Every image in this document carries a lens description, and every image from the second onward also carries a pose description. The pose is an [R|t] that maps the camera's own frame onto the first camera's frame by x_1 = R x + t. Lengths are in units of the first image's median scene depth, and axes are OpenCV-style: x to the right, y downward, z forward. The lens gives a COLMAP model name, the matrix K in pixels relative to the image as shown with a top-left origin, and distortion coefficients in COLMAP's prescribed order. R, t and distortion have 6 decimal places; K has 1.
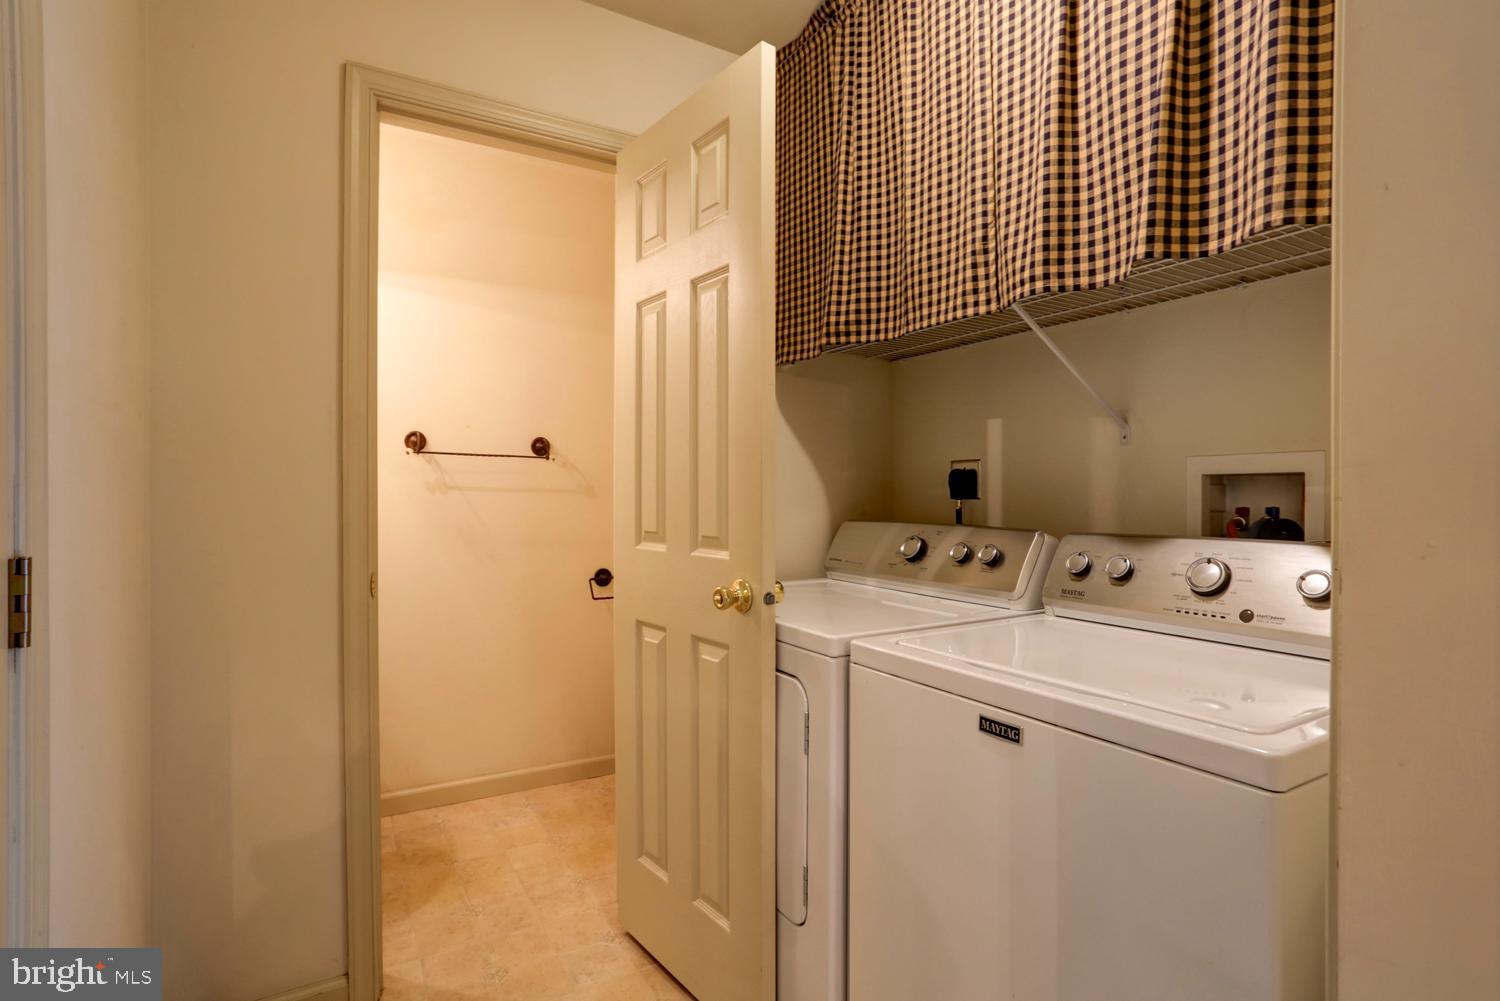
lens RADIAL K [[730.6, 0, 748.8], [0, 730.6, 498.1], [0, 0, 1]] dist [-0.060985, 0.025282]
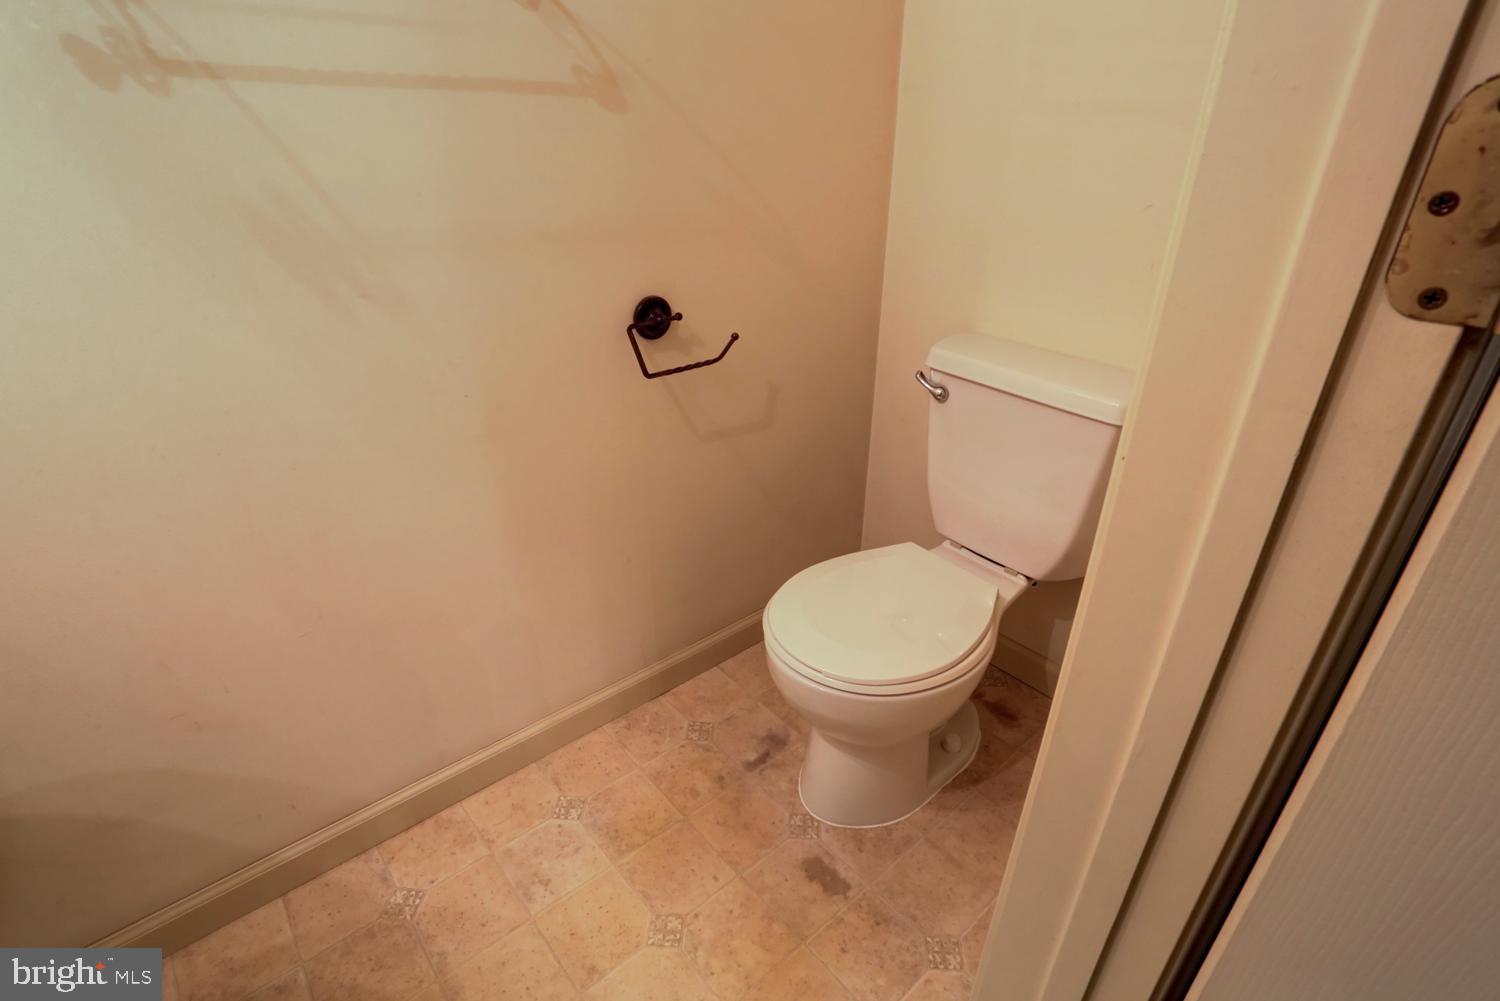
lens RADIAL K [[730.6, 0, 742.2], [0, 730.6, 503.1], [0, 0, 1]] dist [-0.060985, 0.025282]
pose [[0.984962, -0.081189, 0.152508, -0.255818], [0.002403, 0.889062, 0.457780, 0.010523], [-0.172756, -0.450529, 0.875888, 0.657793]]
